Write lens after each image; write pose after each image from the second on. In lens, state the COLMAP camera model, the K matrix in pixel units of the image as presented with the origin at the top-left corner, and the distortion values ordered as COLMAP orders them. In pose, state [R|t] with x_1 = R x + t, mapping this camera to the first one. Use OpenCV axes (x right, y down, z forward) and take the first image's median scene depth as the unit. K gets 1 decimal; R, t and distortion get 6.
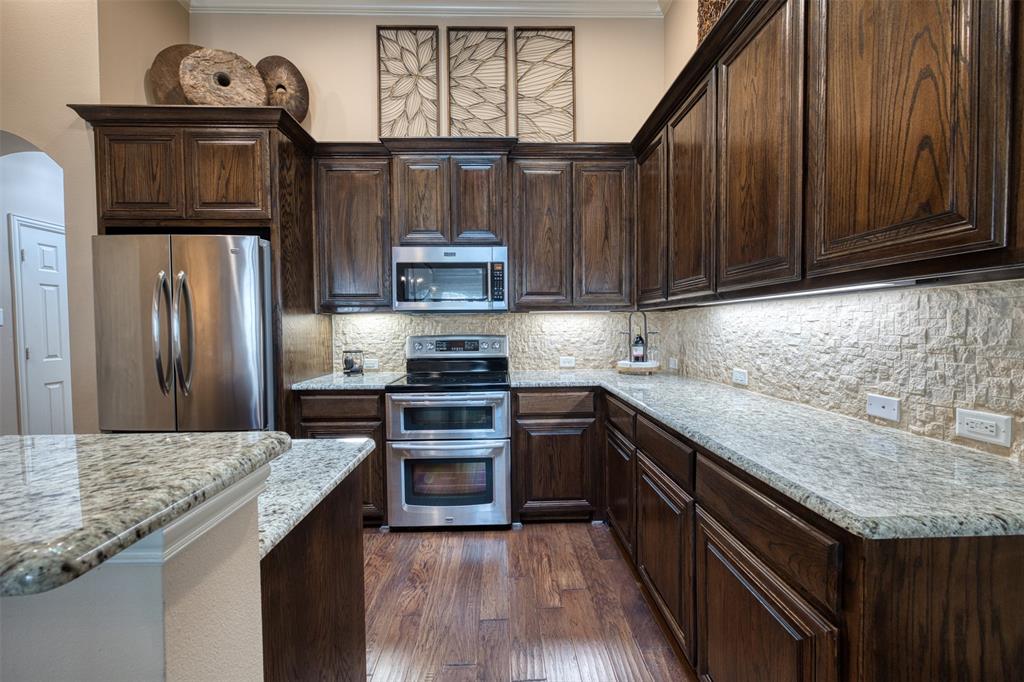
lens RADIAL K [[401.4, 0, 507.8], [0, 401.4, 340.9], [0, 0, 1]] dist [-0.007451, 0.000613]
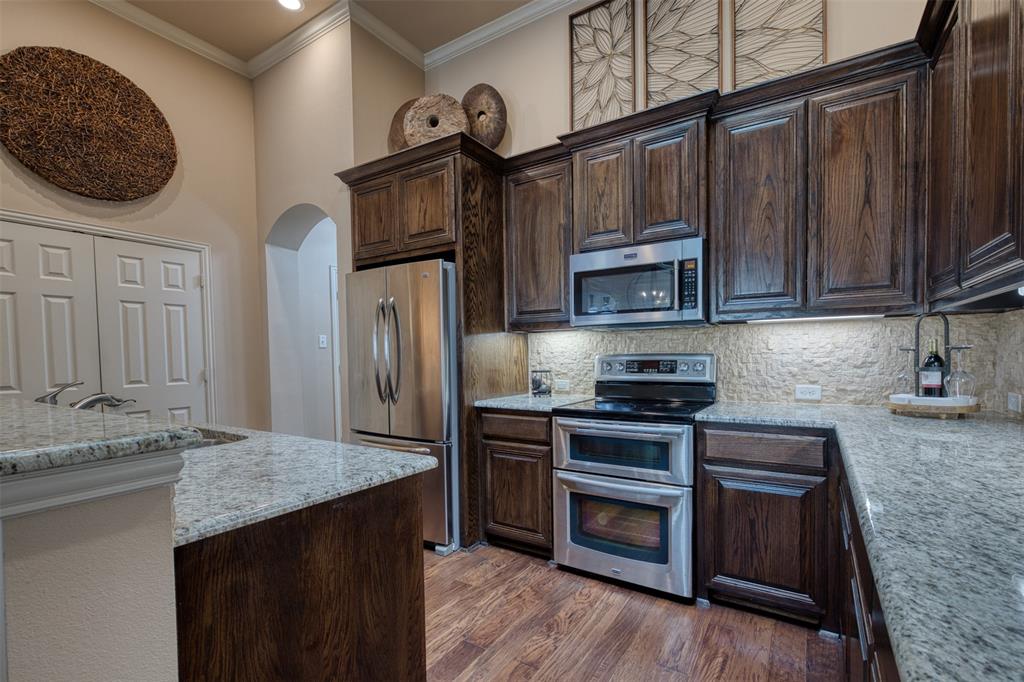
lens RADIAL K [[441.7, 0, 548.8], [0, 441.7, 370.8], [0, 0, 1]] dist [-0.006766, 0.001625]
pose [[0.844992, 0.017753, -0.534485, 0.205478], [-0.012946, 0.999835, 0.012742, 0.013068], [0.534623, -0.003848, 0.845082, 0.132896]]
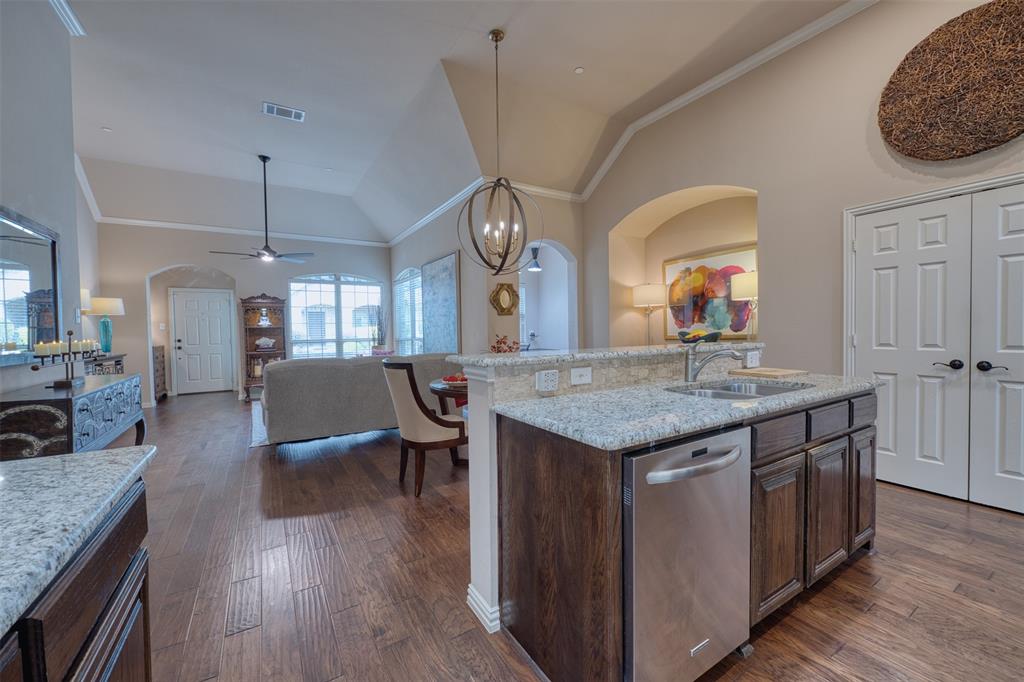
lens RADIAL K [[408.7, 0, 510.7], [0, 408.7, 342.4], [0, 0, 1]] dist [-0.003150, 0.000219]
pose [[-0.867696, 0.038221, -0.495623, 0.124472], [0.005616, 0.997730, 0.067110, -0.009373], [0.497063, 0.055448, -0.865941, 0.781971]]
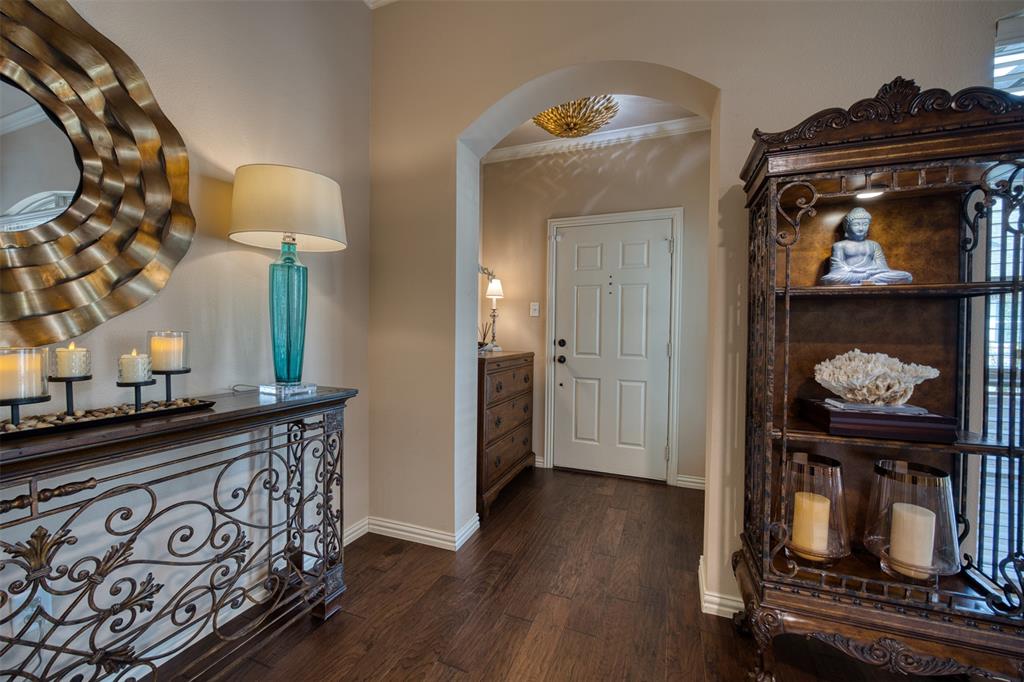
lens RADIAL K [[408.7, 0, 510.9], [0, 408.7, 342.9], [0, 0, 1]] dist [-0.003150, 0.000219]
pose [[-0.919323, -0.013764, 0.393263, 0.392764], [0.009586, 0.998308, 0.057347, 0.089724], [-0.393387, 0.056490, -0.917636, -1.767354]]
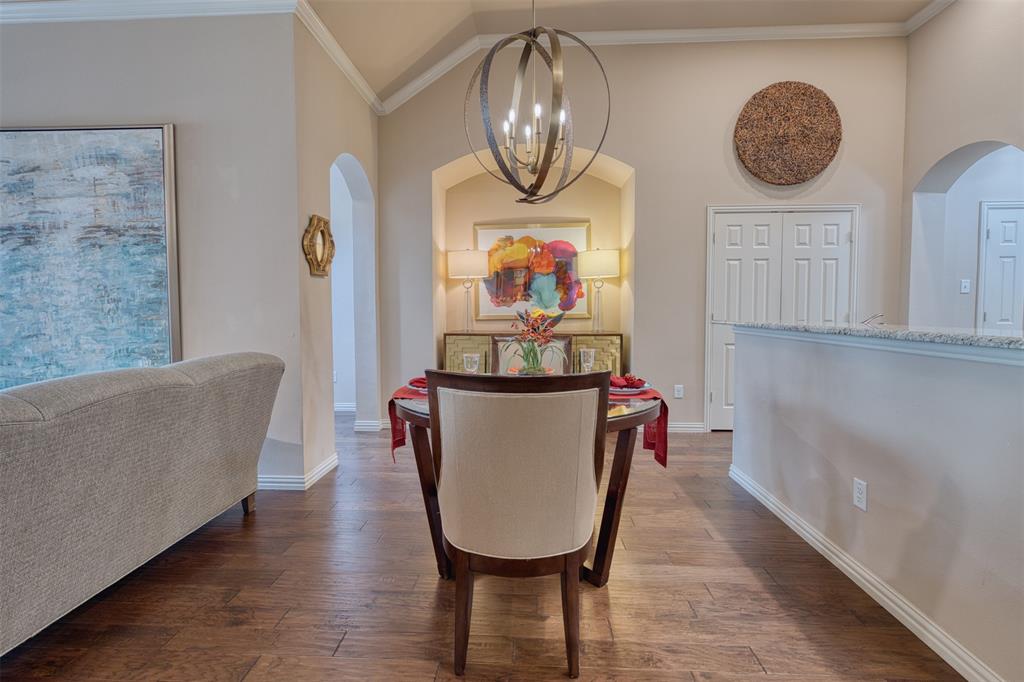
lens RADIAL K [[476.1, 0, 509.7], [0, 476.1, 327.5], [0, 0, 1]] dist [0.000848, 0.002546]
pose [[-0.078666, 0.048832, -0.995704, 0.366447], [-0.033709, 0.998098, 0.051612, 0.043062], [0.996331, 0.037625, -0.076871, -0.341166]]
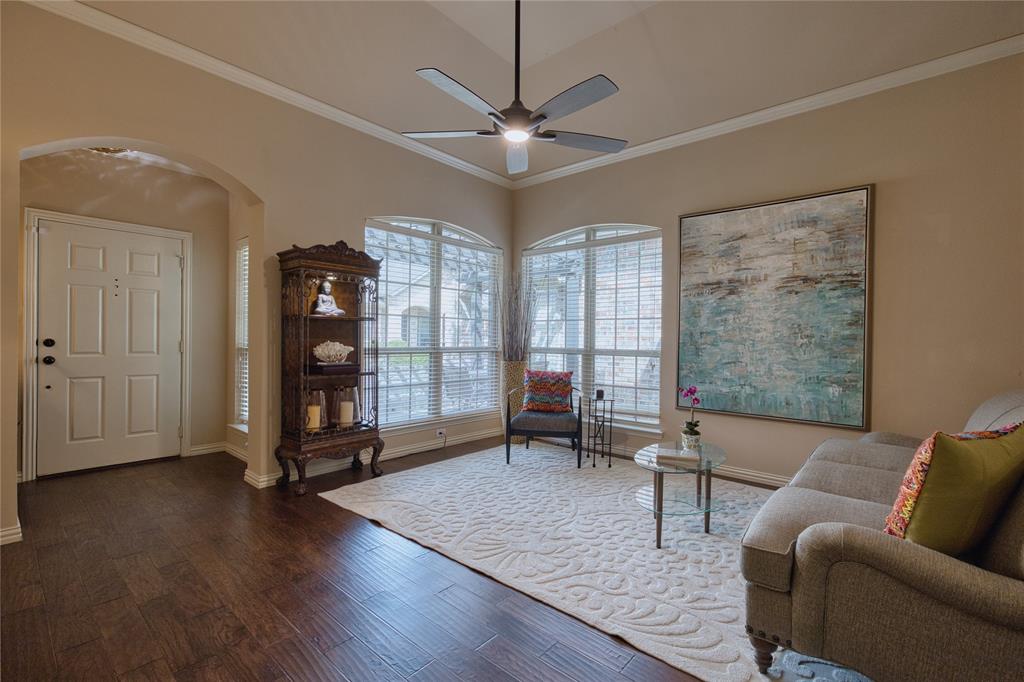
lens RADIAL K [[441.7, 0, 530.0], [0, 441.7, 340.4], [0, 0, 1]] dist [-0.006766, 0.001625]
pose [[-0.664377, 0.001491, -0.747396, 0.775505], [-0.035100, 0.998832, 0.033194, 0.065225], [0.746573, 0.048287, -0.663549, -1.085212]]
